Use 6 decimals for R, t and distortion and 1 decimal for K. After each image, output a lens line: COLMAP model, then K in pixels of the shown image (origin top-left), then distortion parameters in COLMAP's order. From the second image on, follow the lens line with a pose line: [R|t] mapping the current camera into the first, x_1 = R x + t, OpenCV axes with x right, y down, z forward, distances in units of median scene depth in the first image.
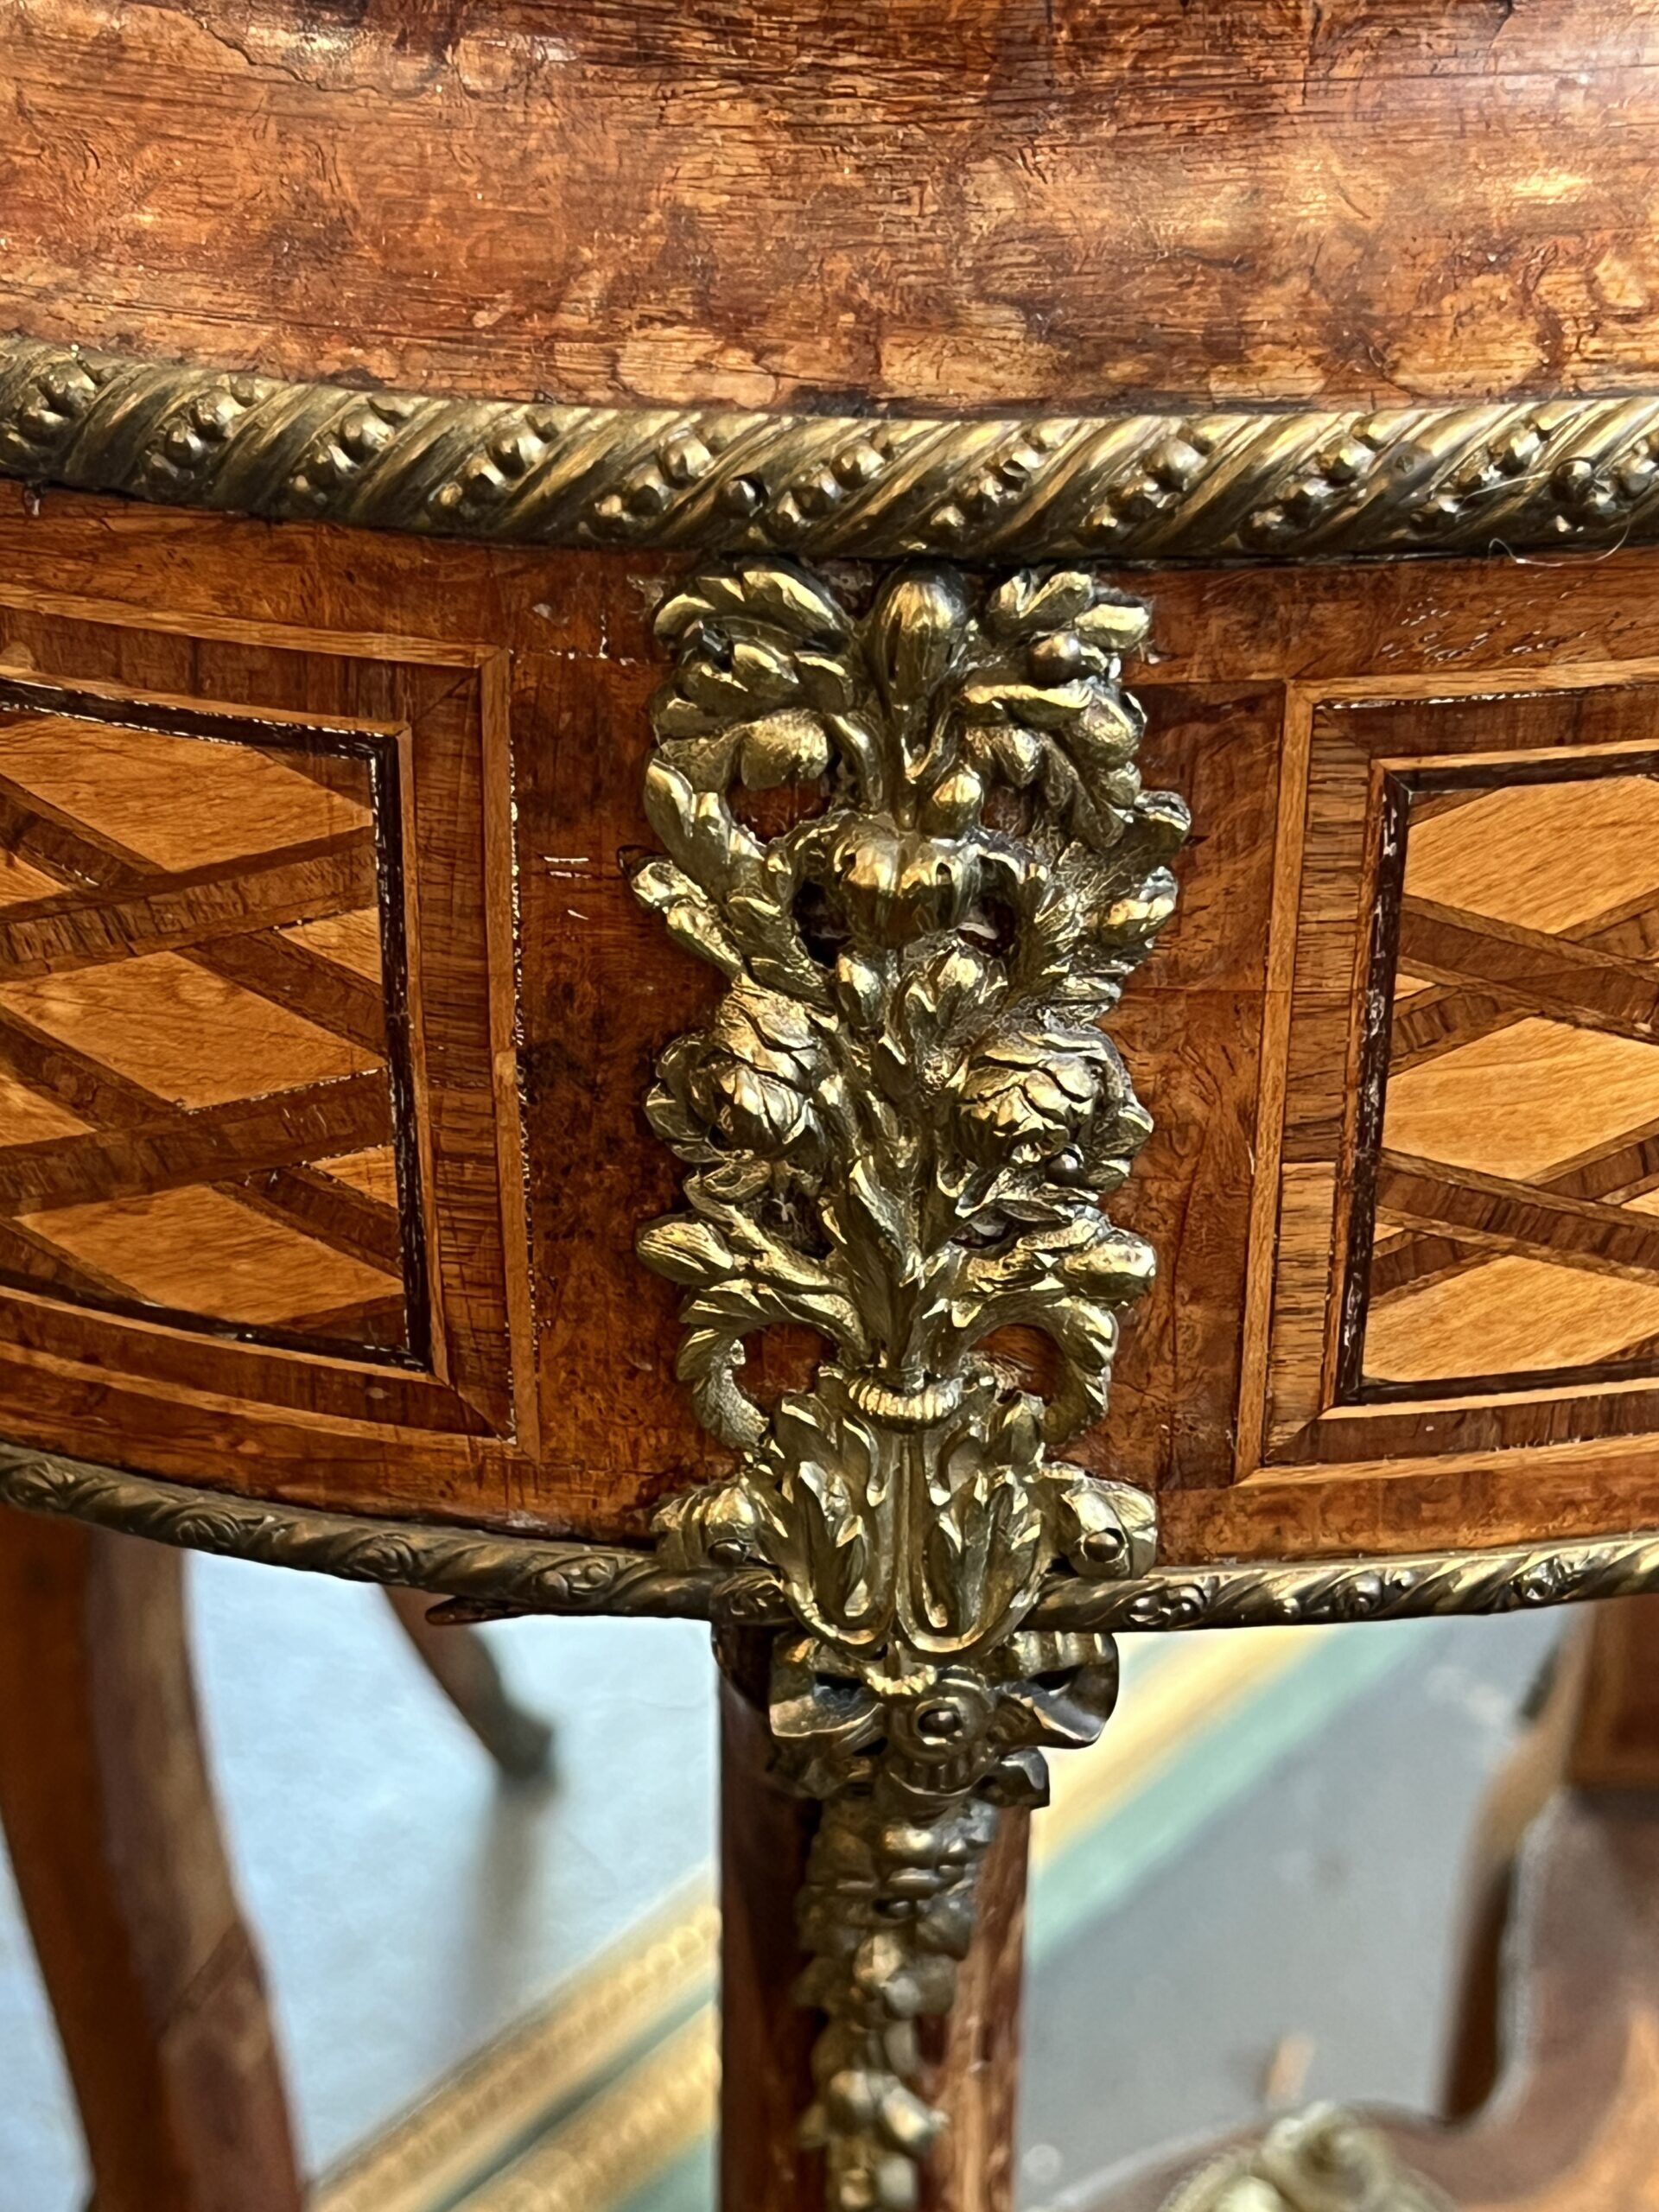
lens RADIAL K [[3960.4, 0, 837.4], [0, 3960.4, 1106.6], [0, 0, 1]] dist [0.284142, 0.000000]
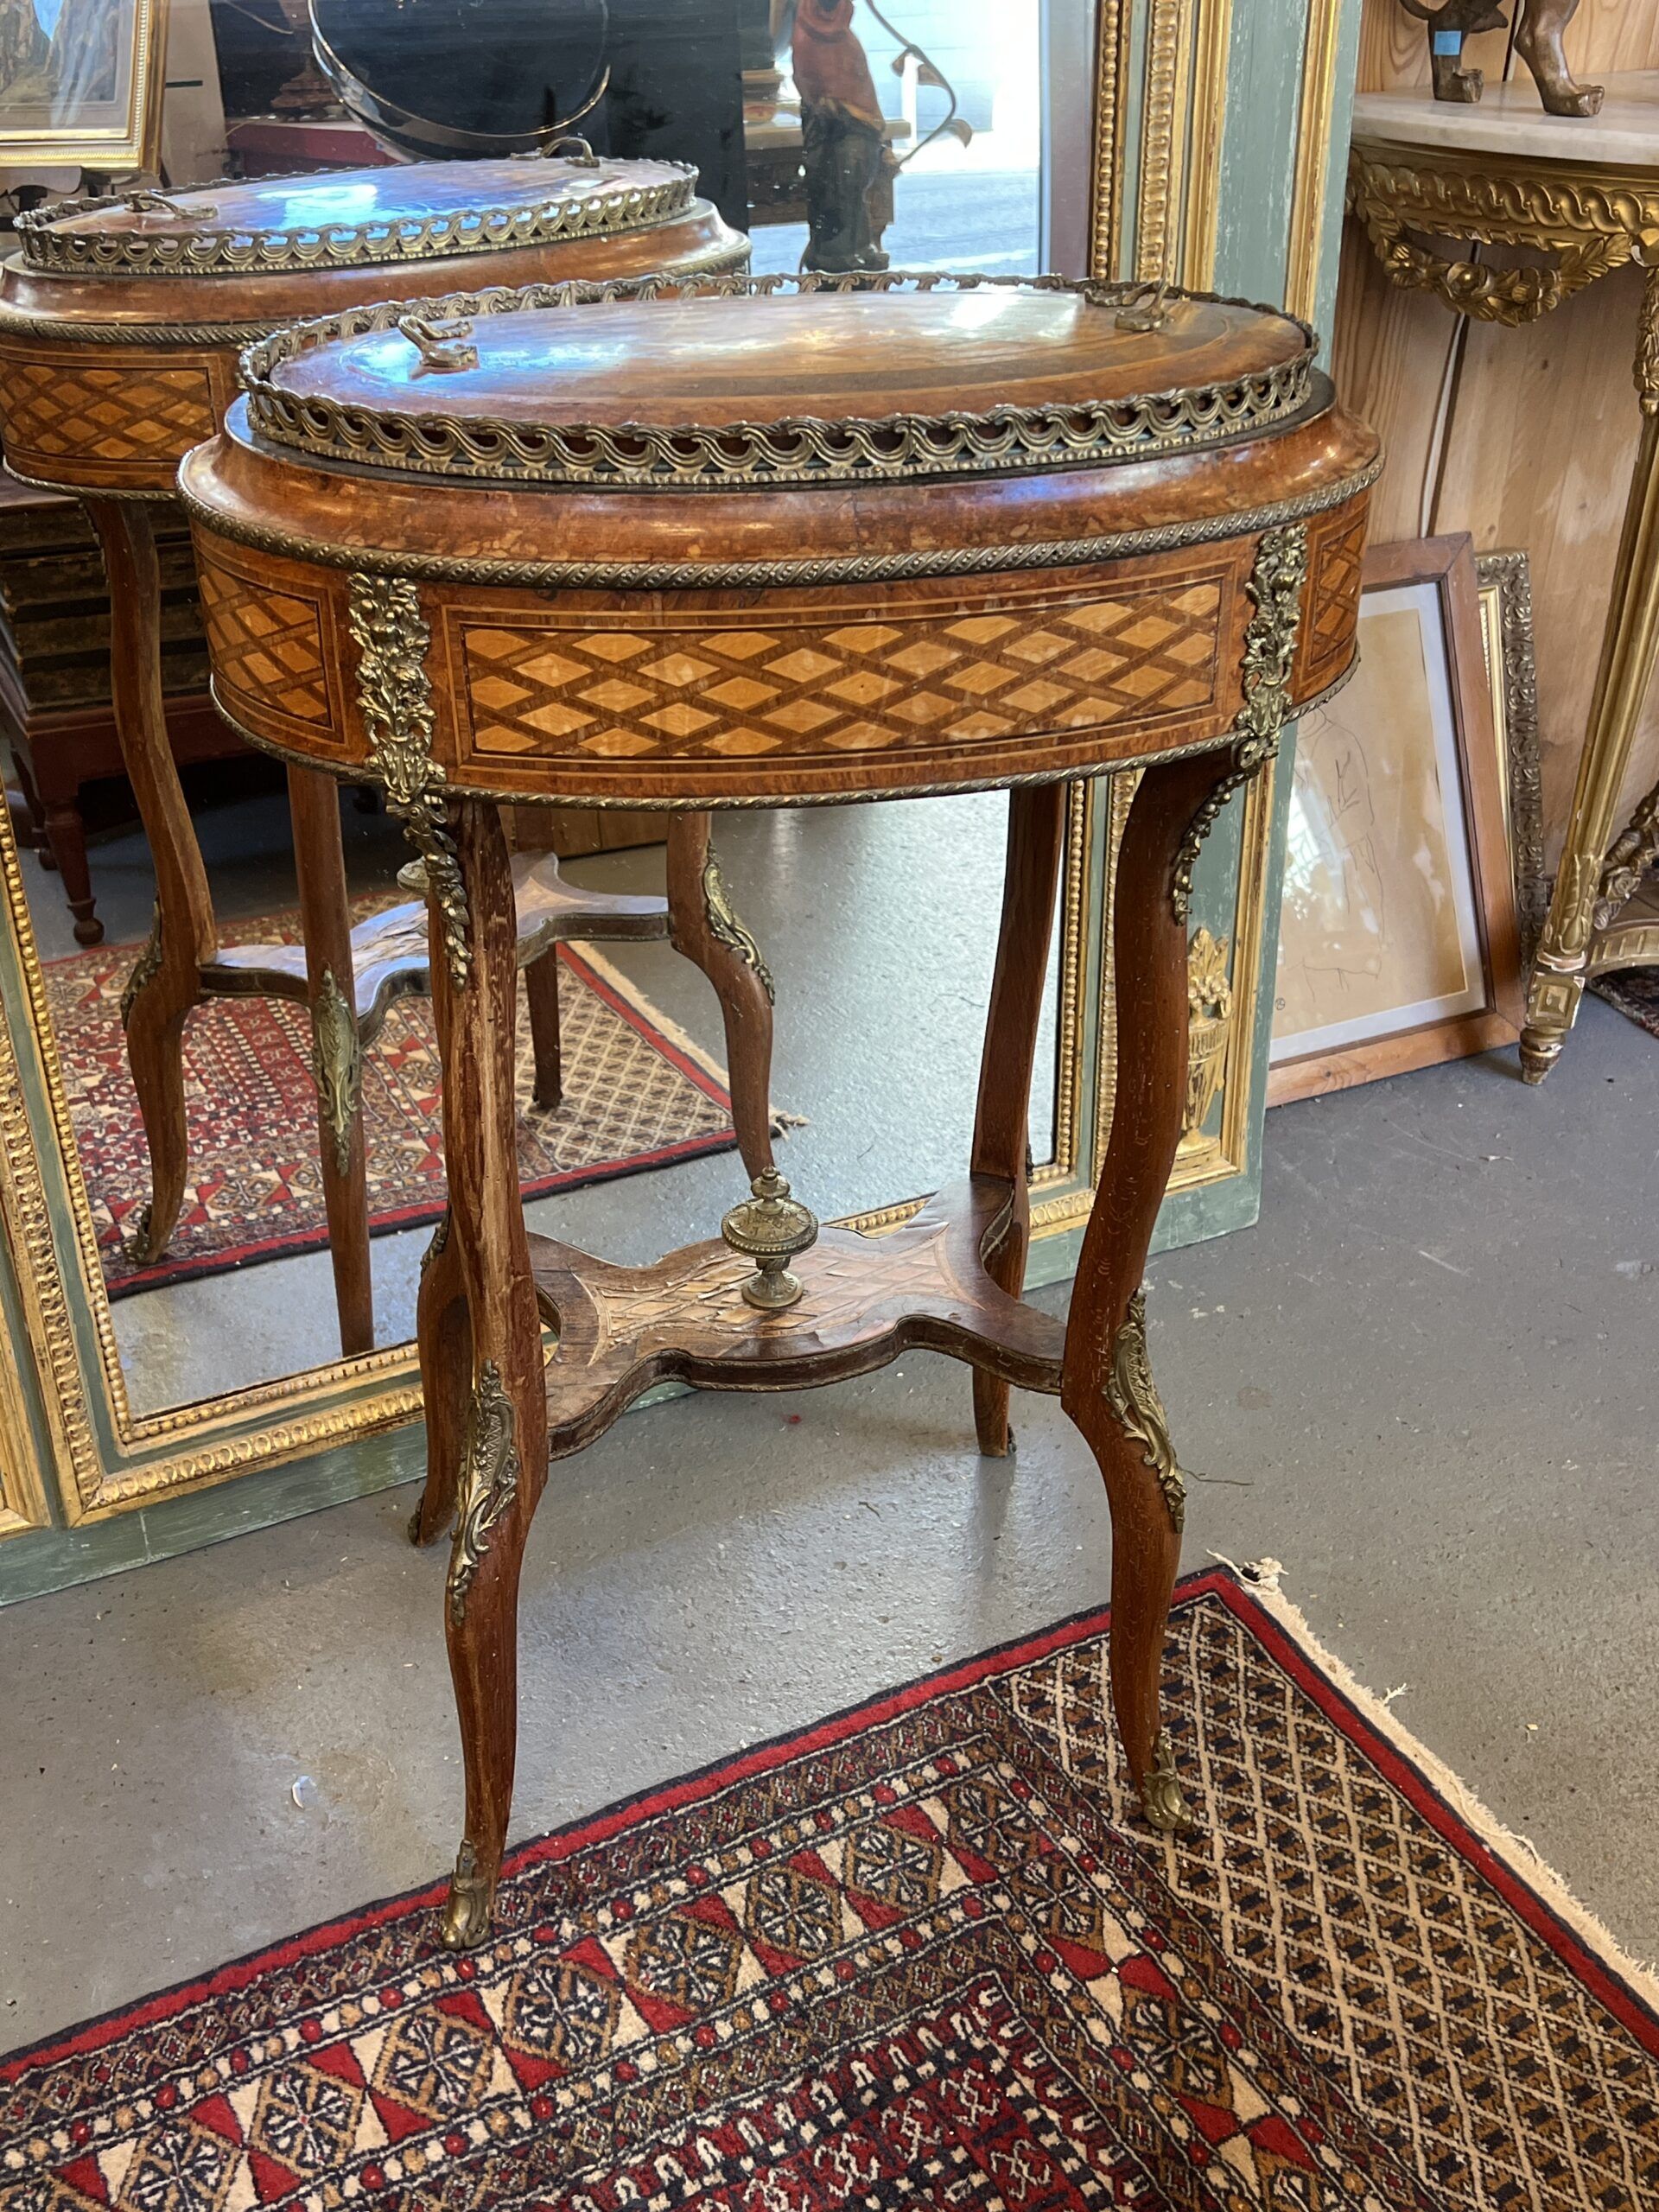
lens RADIAL K [[2258.9, 0, 828.3], [0, 2258.9, 1125.7], [0, 0, 1]] dist [0.047719, 0.000000]
pose [[0.939371, 0.170543, -0.297484, 1.708467], [-0.191215, 0.980666, -0.041601, 0.656384], [0.284637, 0.095962, 0.953820, -1.910672]]
